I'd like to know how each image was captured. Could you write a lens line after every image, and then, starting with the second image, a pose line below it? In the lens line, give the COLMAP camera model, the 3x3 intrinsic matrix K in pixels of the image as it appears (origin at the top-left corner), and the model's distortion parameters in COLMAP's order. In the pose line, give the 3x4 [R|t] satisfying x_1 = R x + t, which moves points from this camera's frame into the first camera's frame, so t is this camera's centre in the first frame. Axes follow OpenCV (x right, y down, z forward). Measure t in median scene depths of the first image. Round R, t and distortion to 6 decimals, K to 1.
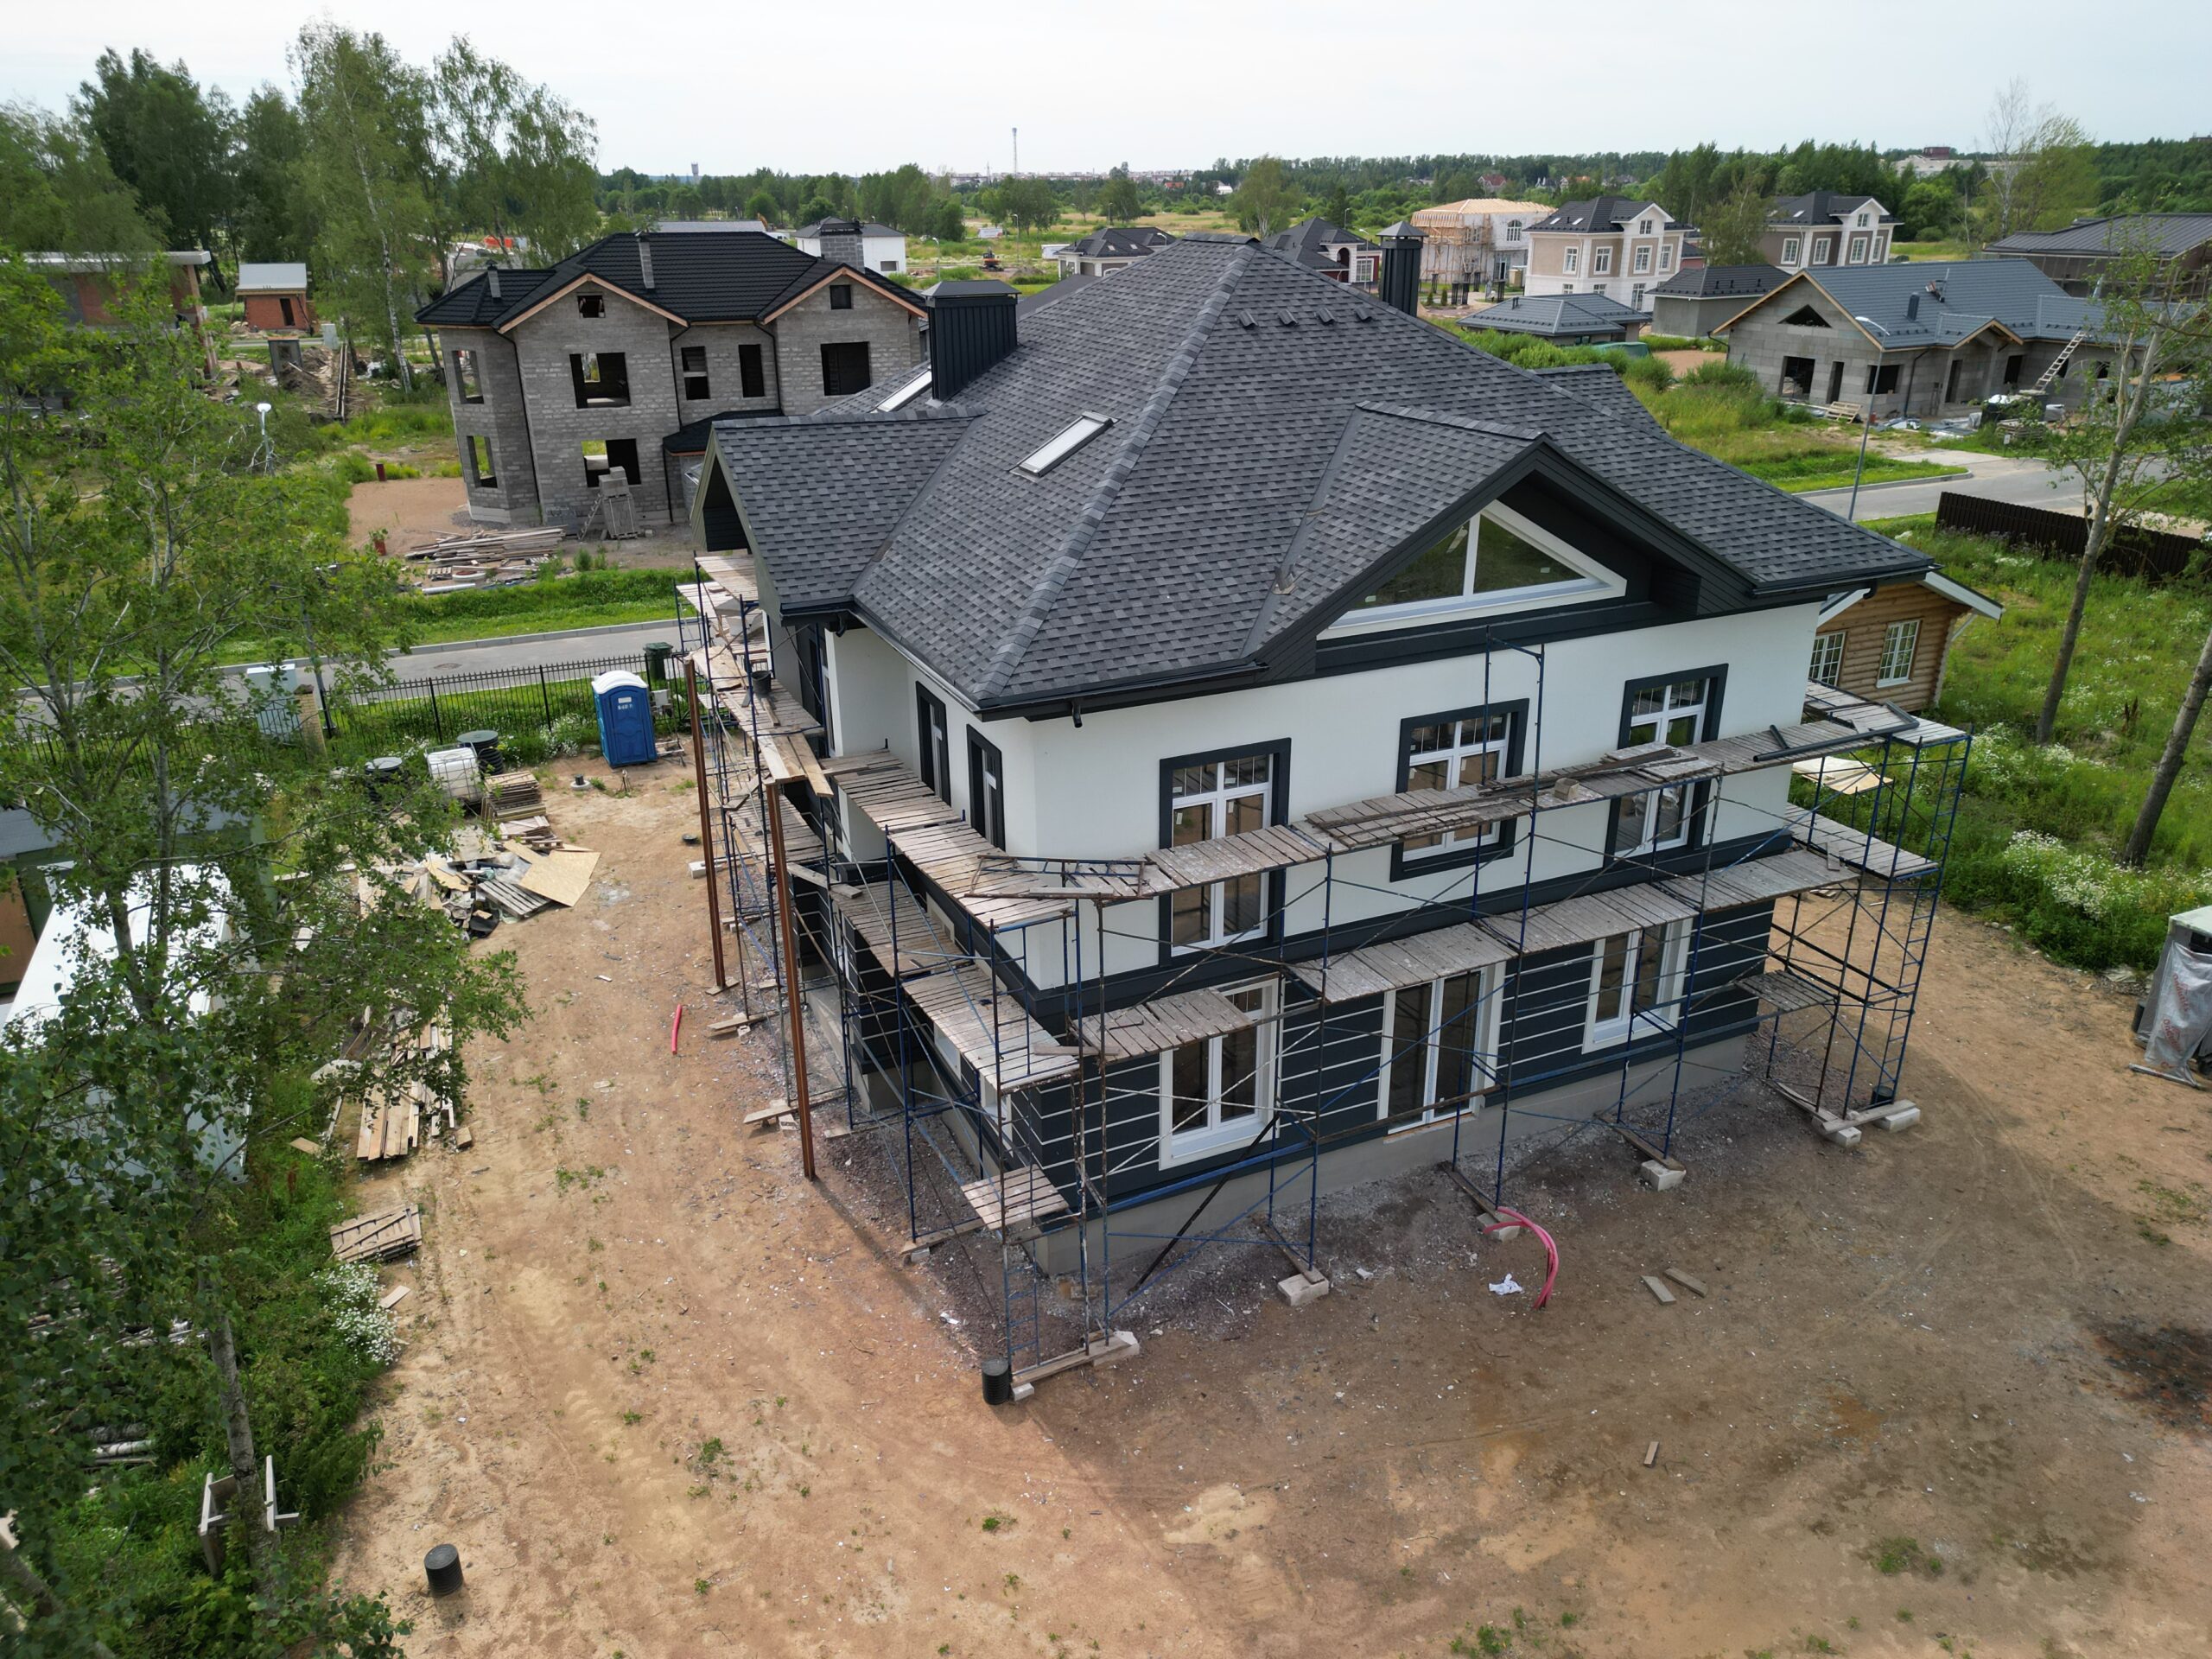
lens RADIAL K [[1544.0, 0, 1103.3], [0, 1544.0, 835.4], [0, 0, 1]] dist [0.047358, -0.023755]
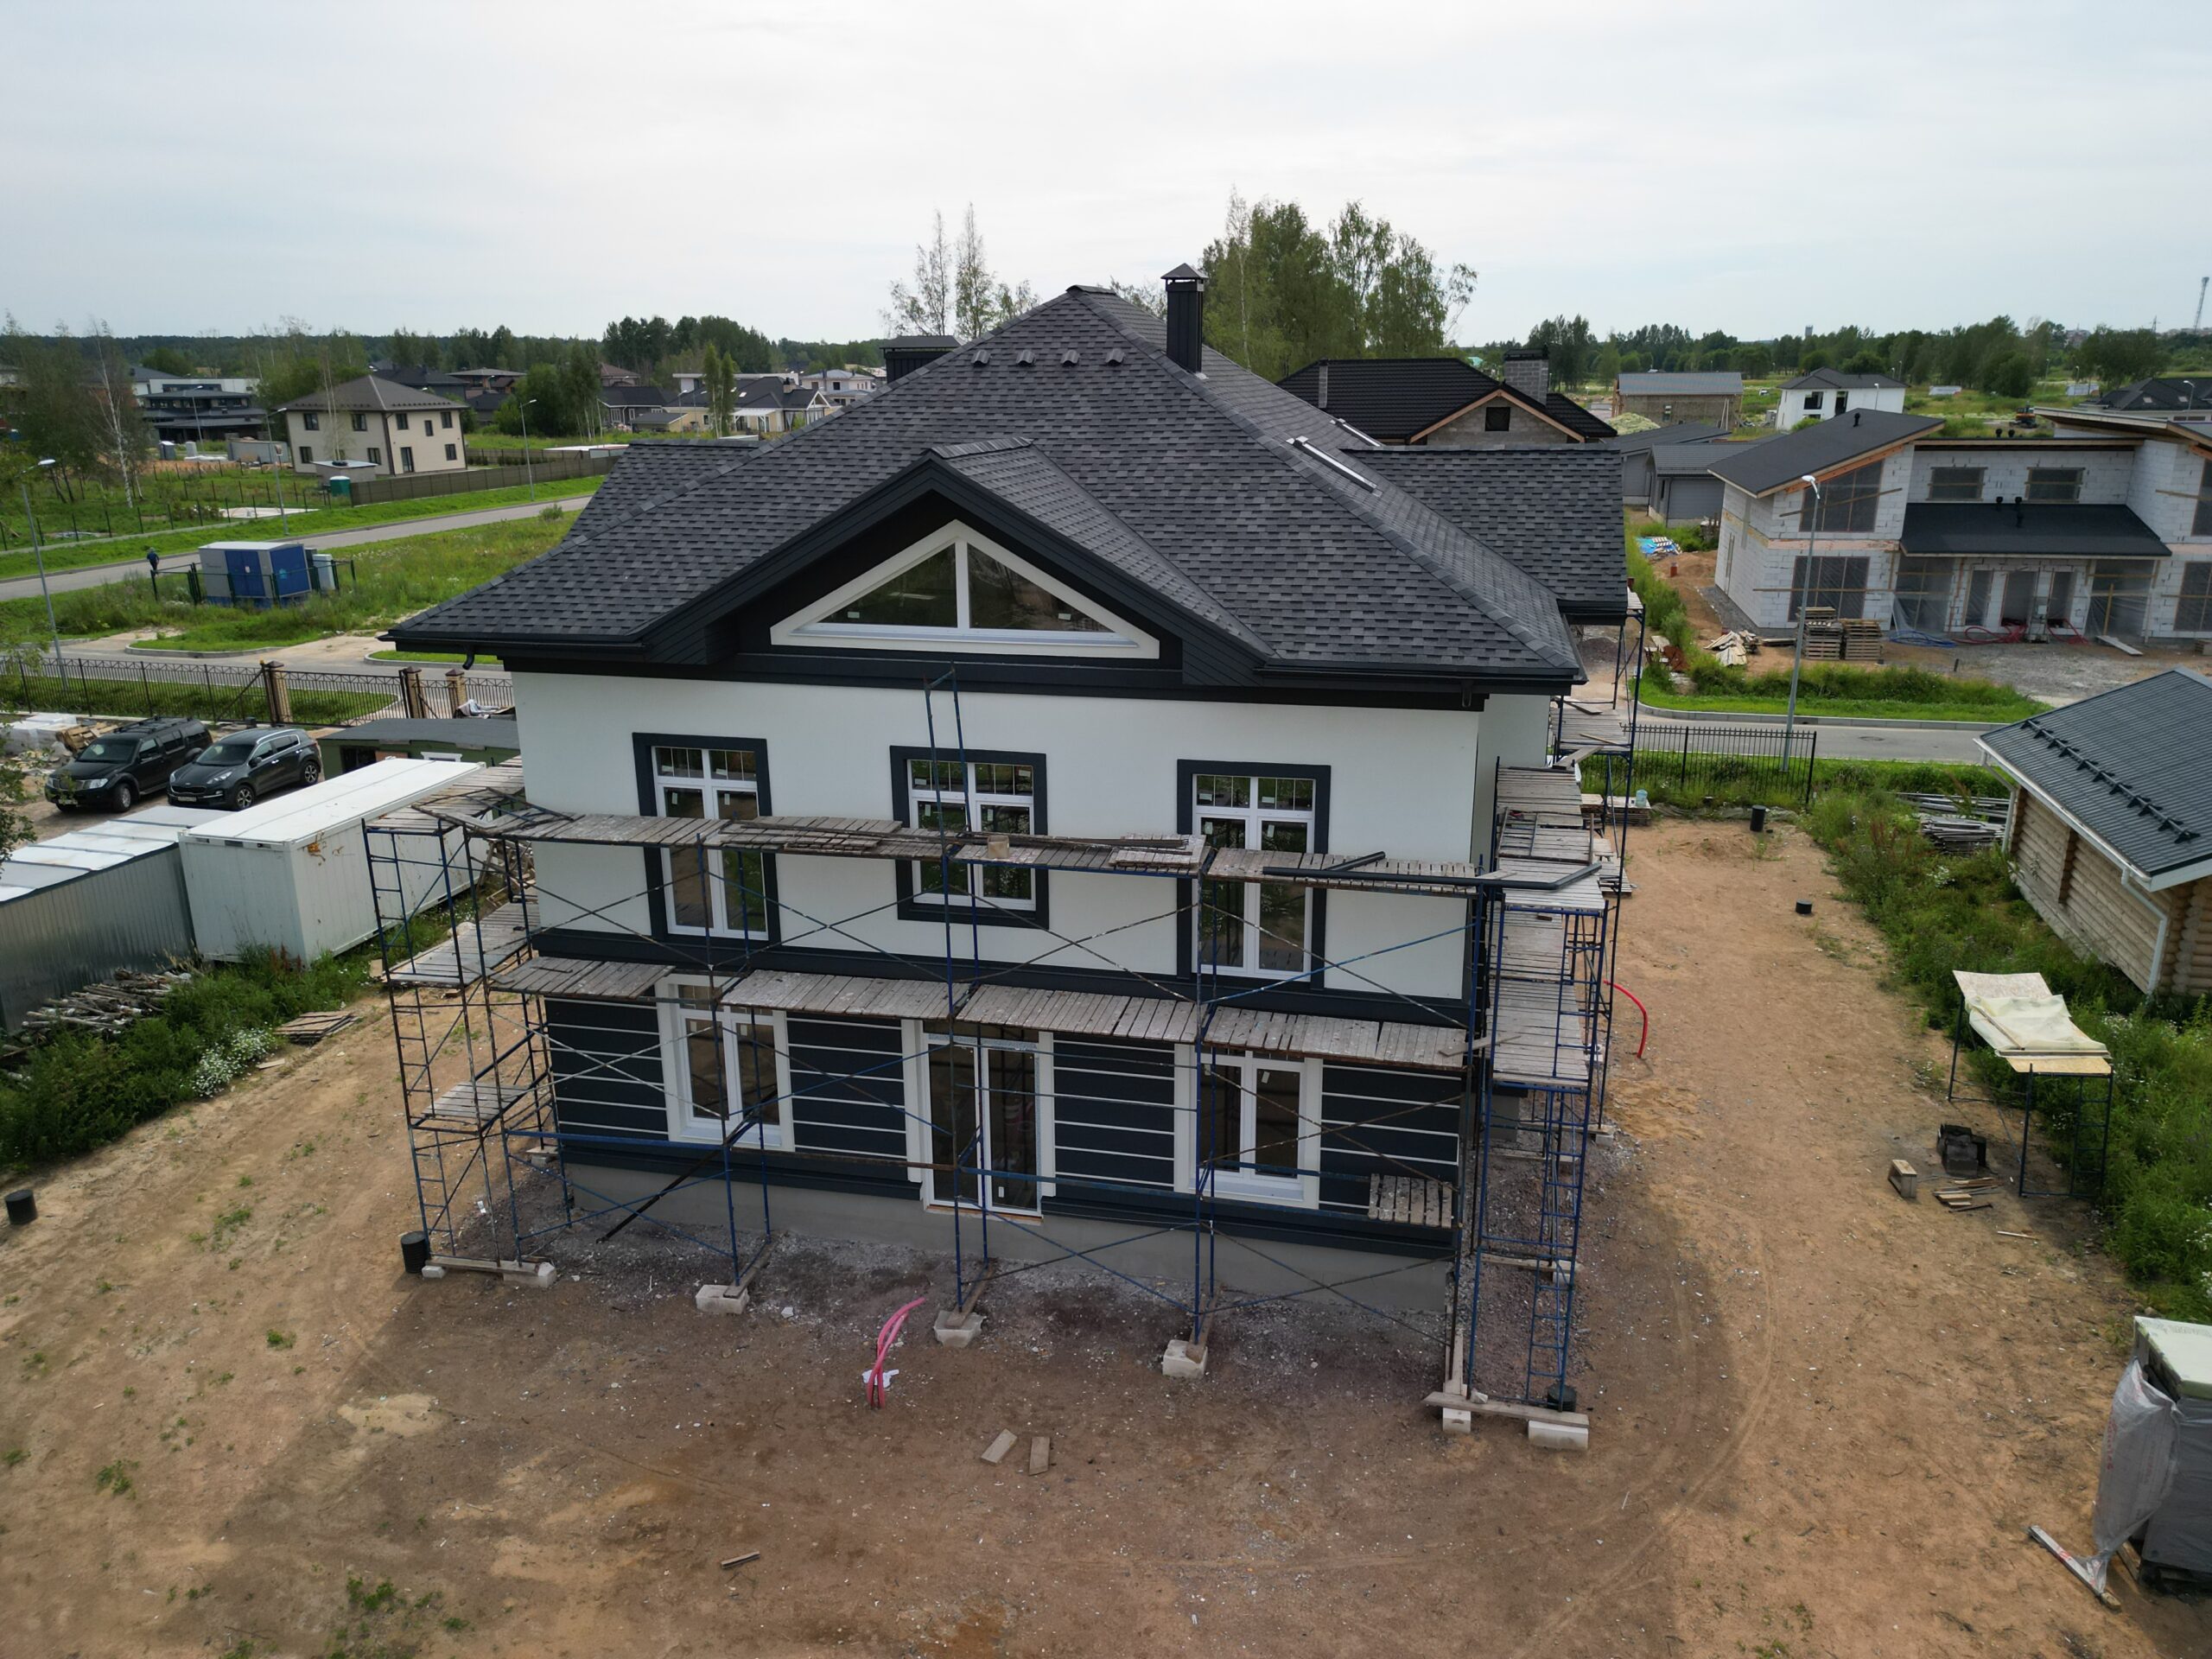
lens RADIAL K [[1544.0, 0, 1106.5], [0, 1544.0, 814.5], [0, 0, 1]] dist [0.047358, -0.023755]
pose [[0.796071, 0.173520, -0.579794, 0.779626], [-0.233485, 0.971906, -0.029709, -0.032130], [0.558350, 0.159024, 0.814221, 0.262202]]
